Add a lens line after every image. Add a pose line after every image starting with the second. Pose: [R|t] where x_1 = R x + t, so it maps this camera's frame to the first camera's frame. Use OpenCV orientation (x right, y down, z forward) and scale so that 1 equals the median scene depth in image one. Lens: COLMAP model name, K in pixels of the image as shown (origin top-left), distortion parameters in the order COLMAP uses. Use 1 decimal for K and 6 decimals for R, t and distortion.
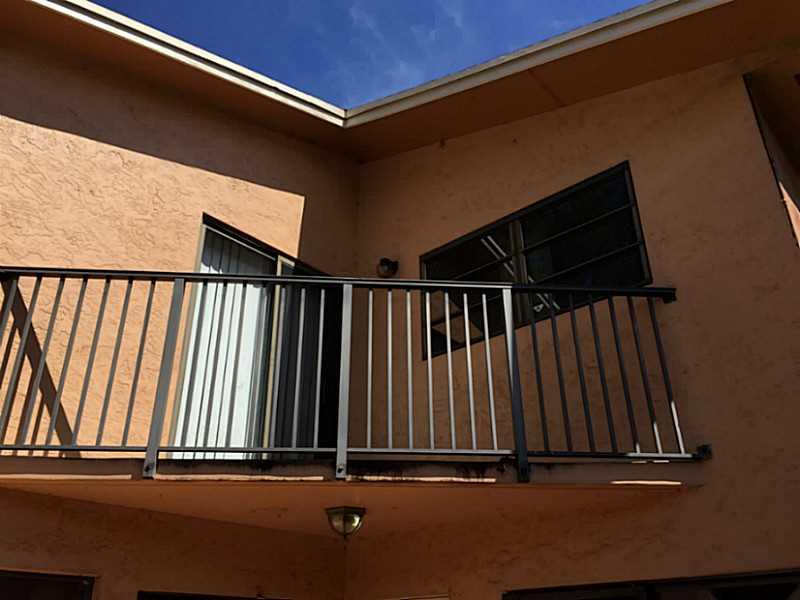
lens RADIAL K [[680.9, 0, 400.0], [0, 680.9, 300.0], [0, 0, 1]] dist [0.055585, -0.000053]
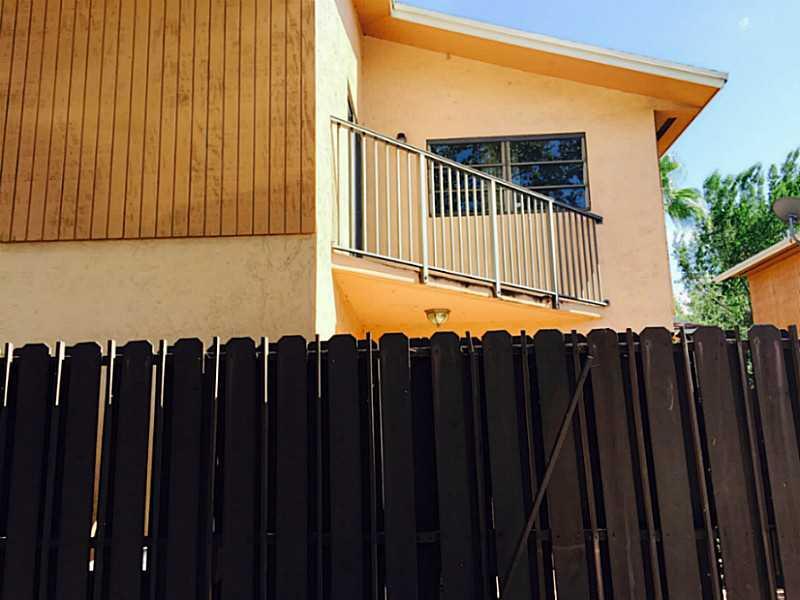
lens RADIAL K [[680.9, 0, 400.0], [0, 680.9, 300.0], [0, 0, 1]] dist [0.055585, -0.000053]
pose [[0.768939, 0.109667, 0.629846, -1.209575], [-0.278154, 0.944435, 0.175139, 0.022911], [-0.575641, -0.309865, 0.756717, -0.180762]]
